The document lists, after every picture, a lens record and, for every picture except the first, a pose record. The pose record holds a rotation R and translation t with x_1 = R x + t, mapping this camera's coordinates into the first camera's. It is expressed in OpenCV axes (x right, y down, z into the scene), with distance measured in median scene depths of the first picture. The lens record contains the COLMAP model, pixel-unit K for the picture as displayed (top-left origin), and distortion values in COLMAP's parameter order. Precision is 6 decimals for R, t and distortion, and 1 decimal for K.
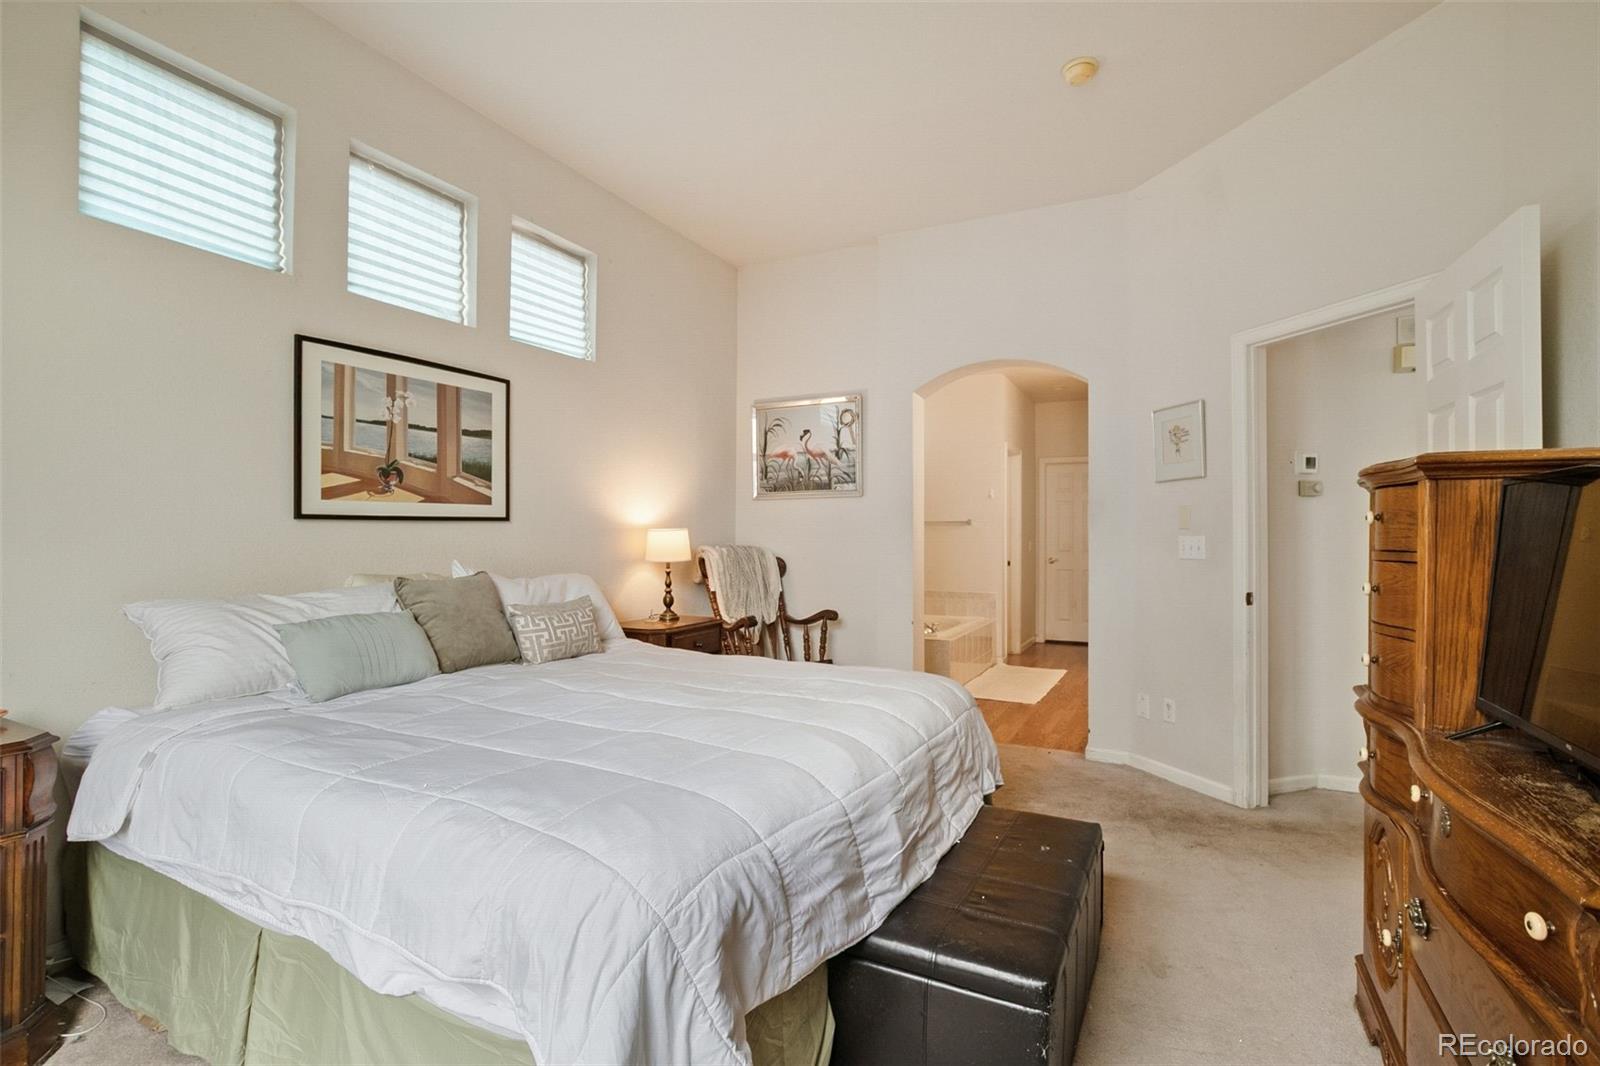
lens RADIAL K [[763.5, 0, 793.2], [0, 763.5, 533.9], [0, 0, 1]] dist [-0.046379, 0.029113]
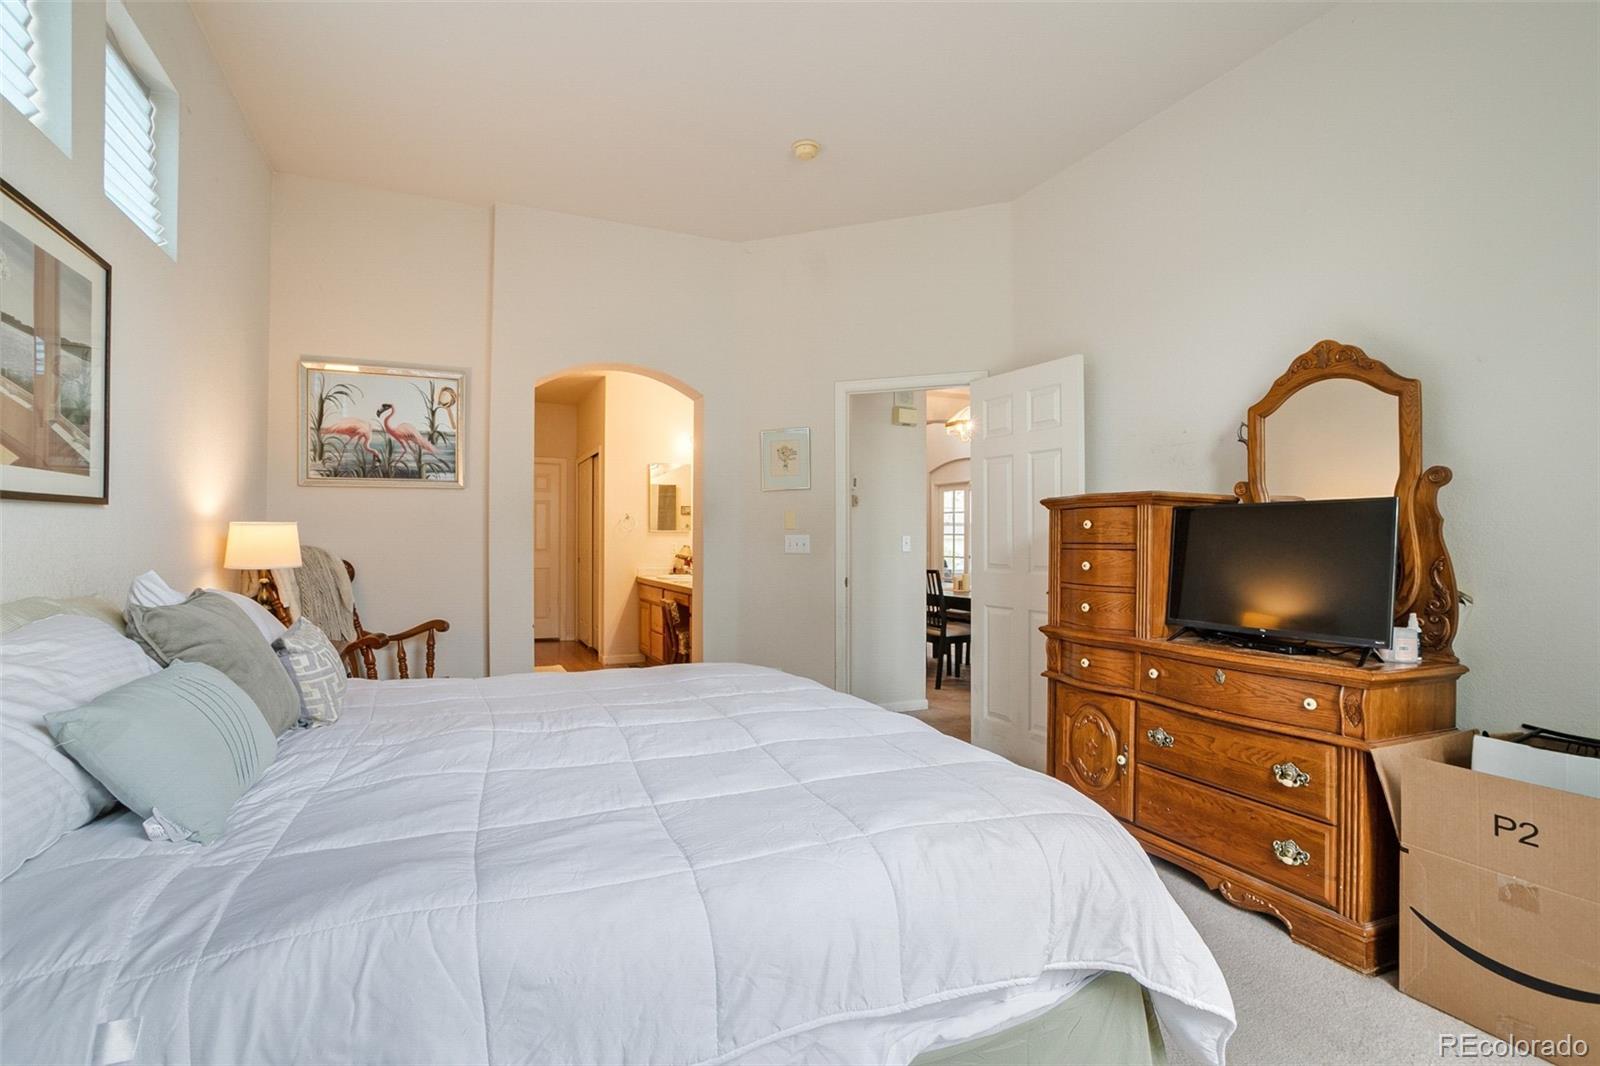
lens RADIAL K [[763.5, 0, 793.2], [0, 763.5, 533.9], [0, 0, 1]] dist [-0.046379, 0.029113]
pose [[0.626093, 0.005238, 0.779731, -0.484222], [-0.004883, 0.999984, -0.002797, 0.004598], [-0.779733, -0.002056, 0.626109, 0.215287]]
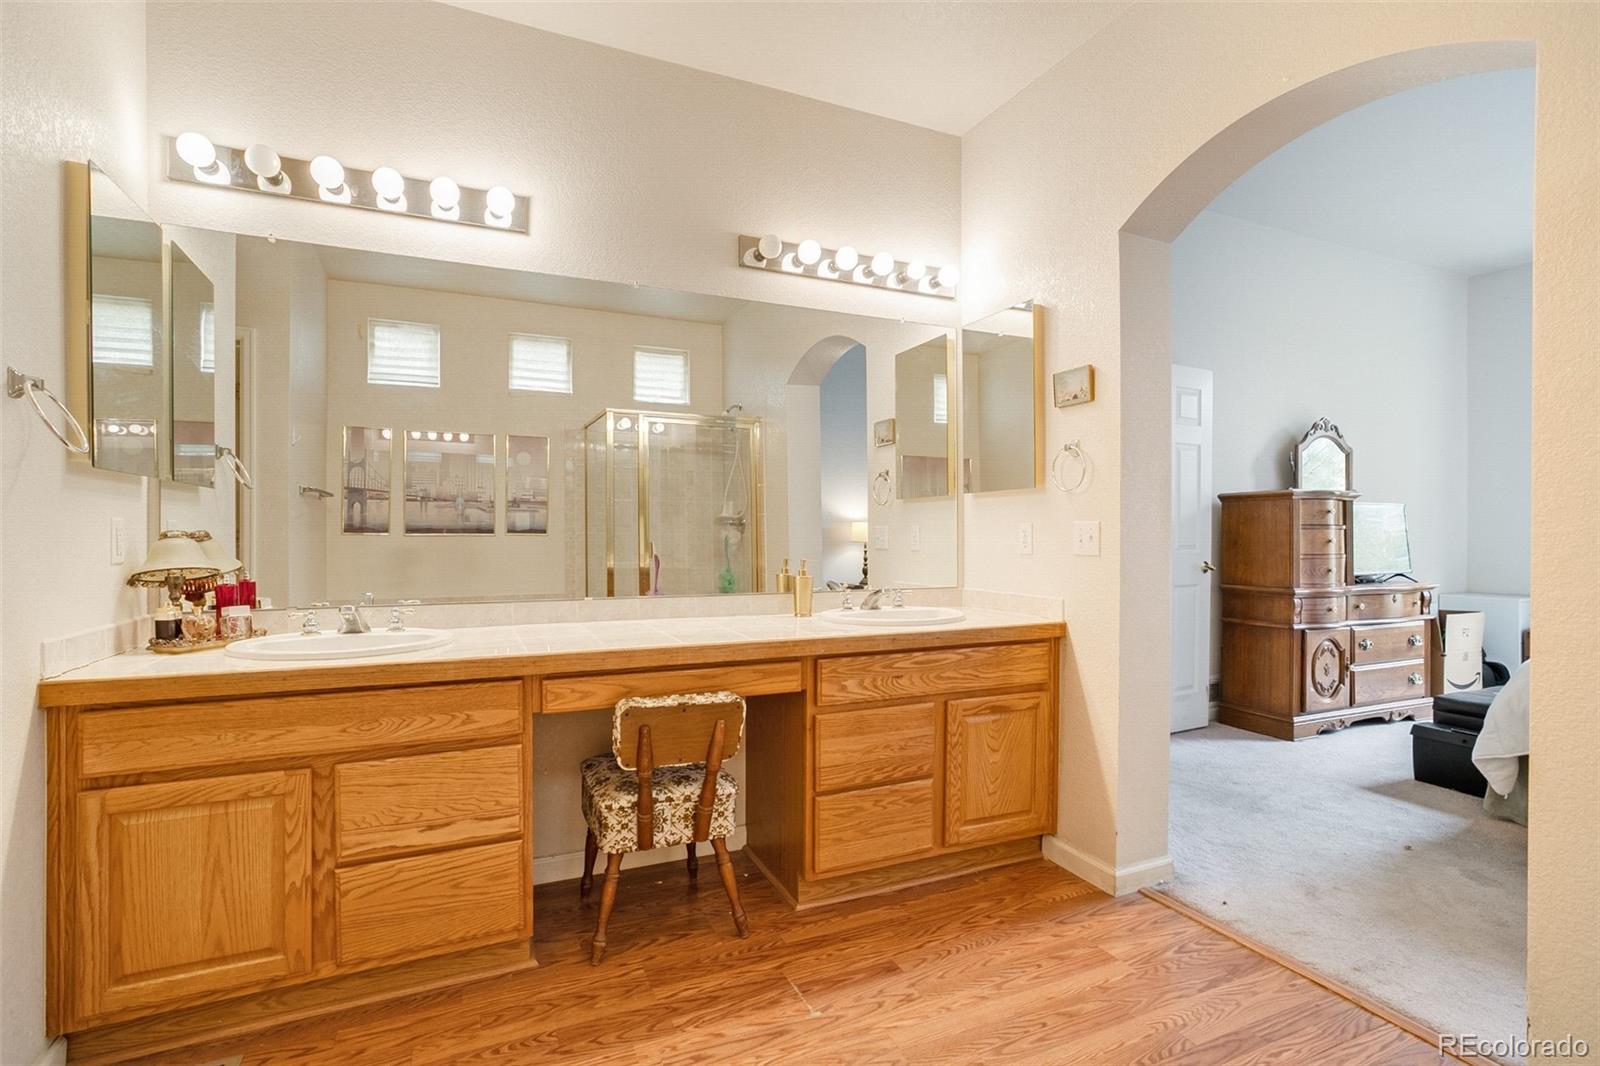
lens RADIAL K [[763.5, 0, 793.2], [0, 763.5, 533.9], [0, 0, 1]] dist [-0.046379, 0.029113]
pose [[-0.779310, -0.008746, 0.626578, 0.295727], [-0.009006, 0.999956, 0.002756, 0.029899], [-0.626574, -0.003496, -0.779354, 1.928783]]
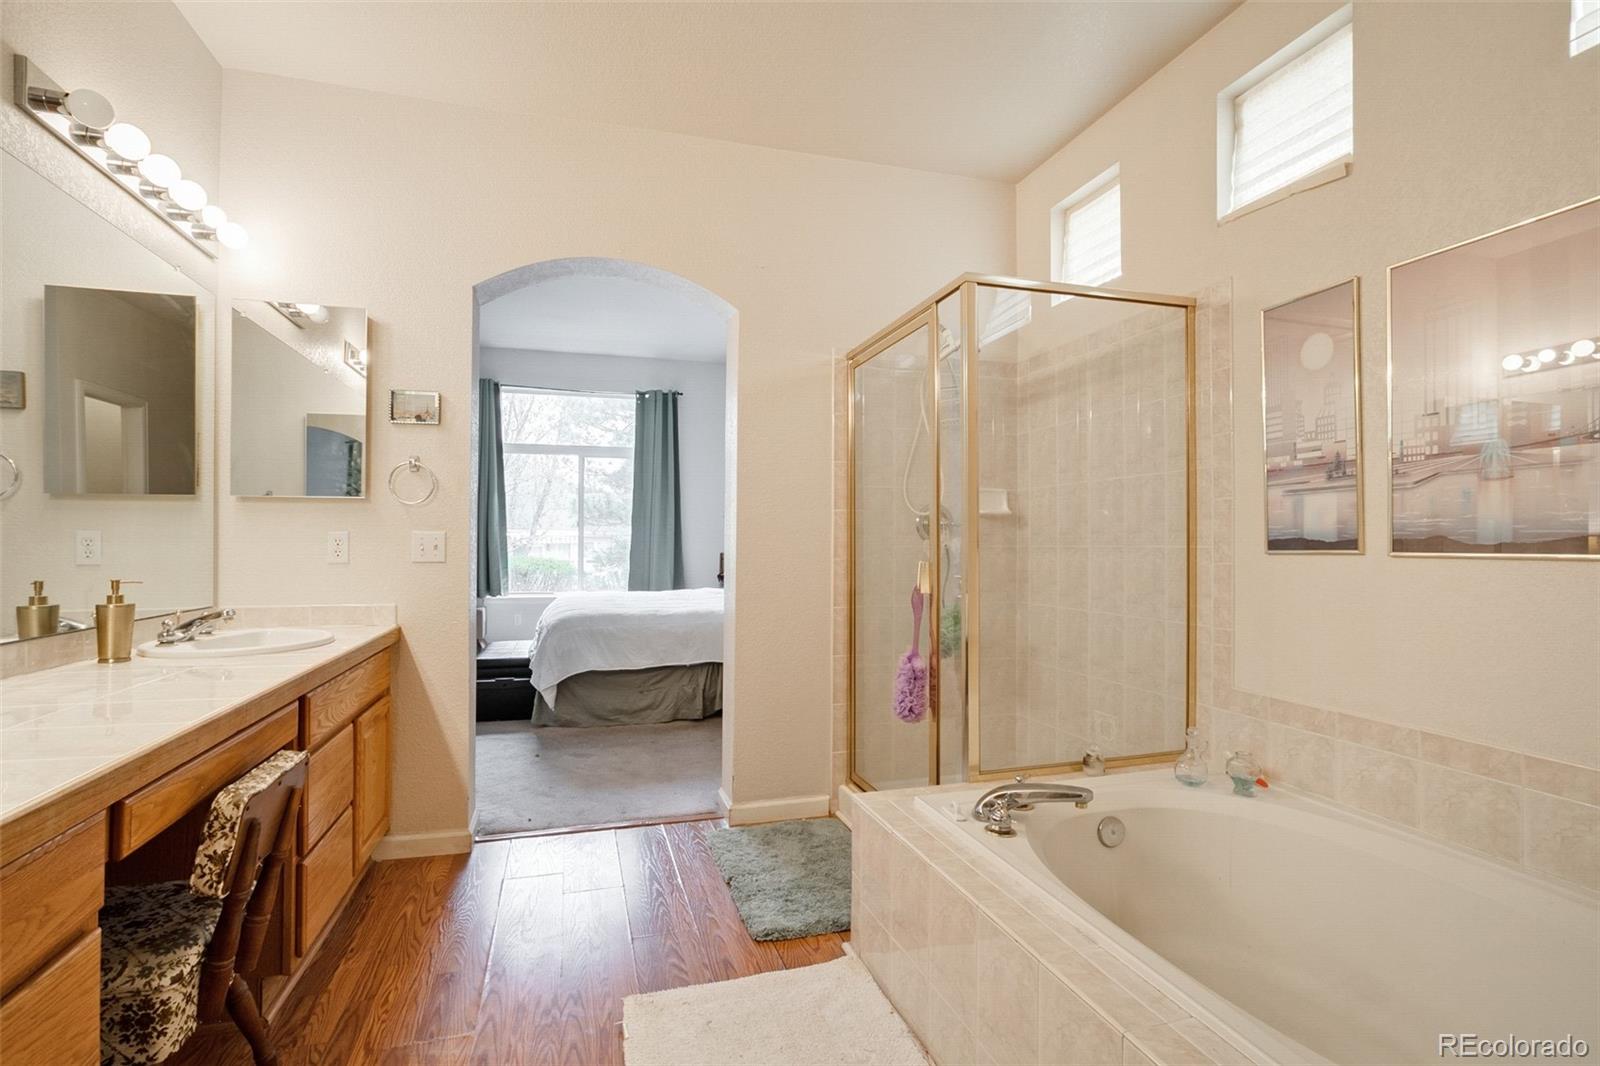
lens RADIAL K [[767.4, 0, 797.5], [0, 767.4, 537.3], [0, 0, 1]] dist [-0.054766, 0.025219]
pose [[-0.719193, -0.011215, -0.694720, 0.794342], [-0.003285, 0.999913, -0.012741, 0.033390], [0.694803, -0.006882, -0.719167, 2.029350]]
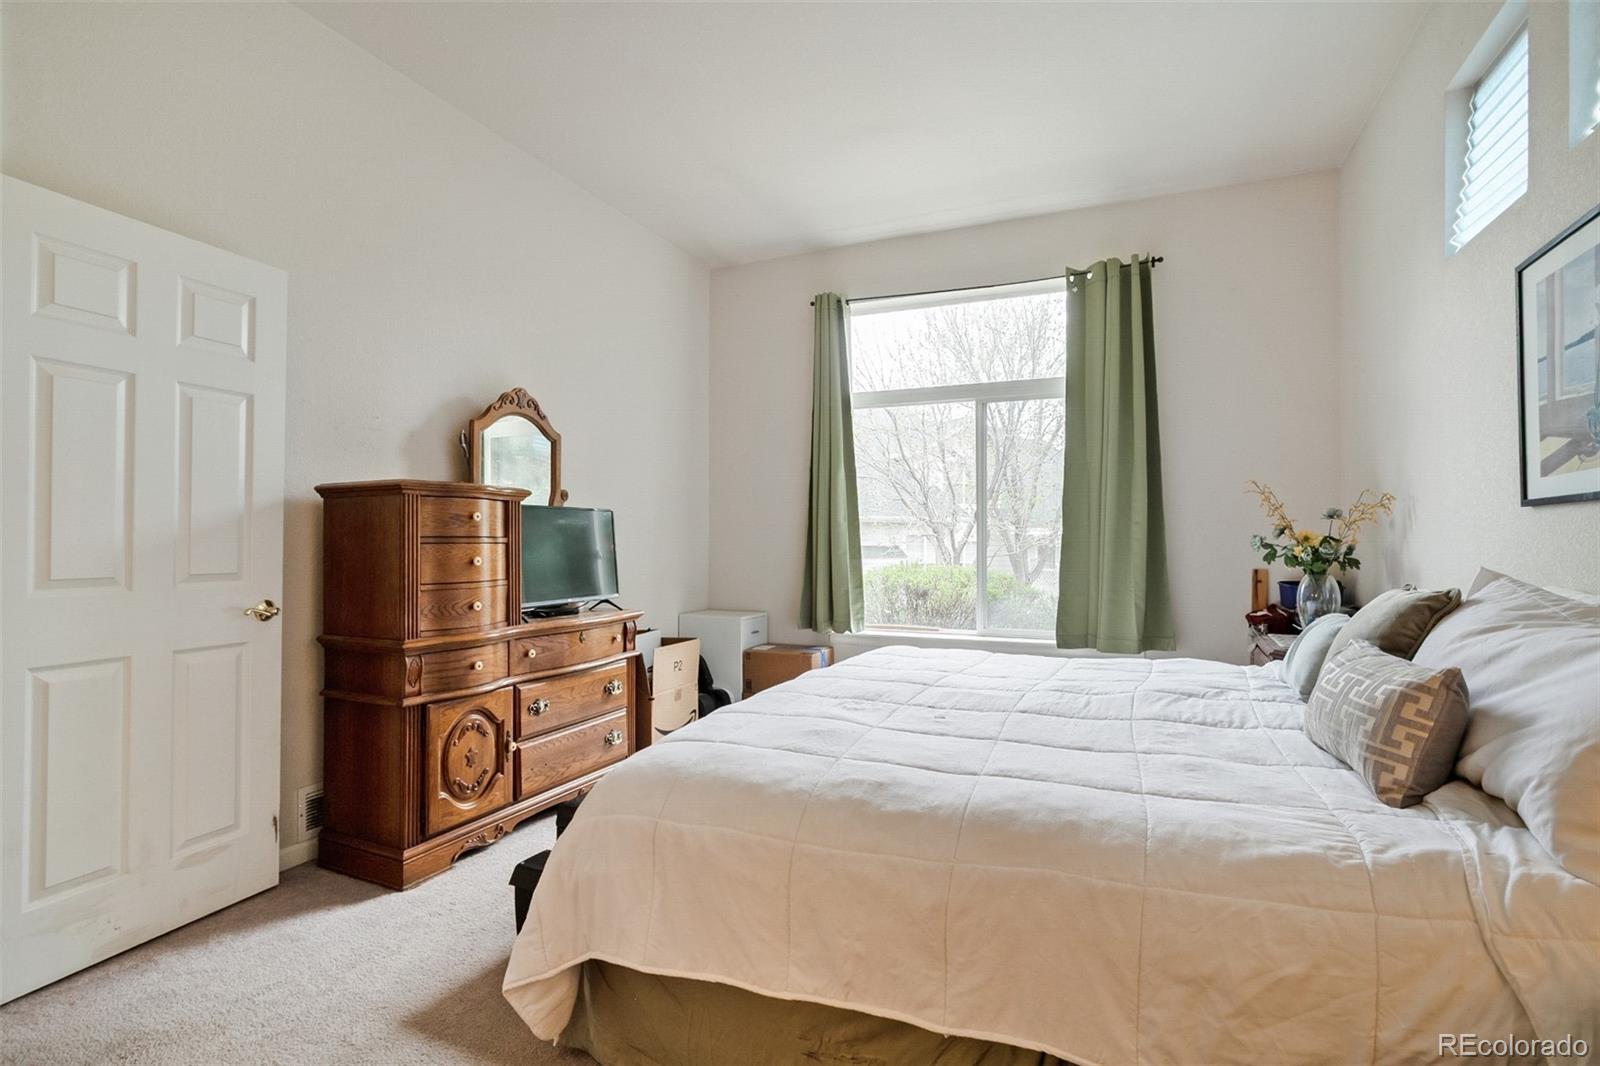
lens RADIAL K [[763.5, 0, 793.2], [0, 763.5, 533.9], [0, 0, 1]] dist [-0.046379, 0.029113]
pose [[-0.998513, -0.006268, -0.054161, 0.089988], [-0.005625, 0.999912, -0.012020, 0.015532], [0.054231, -0.011698, -0.998460, 1.275700]]
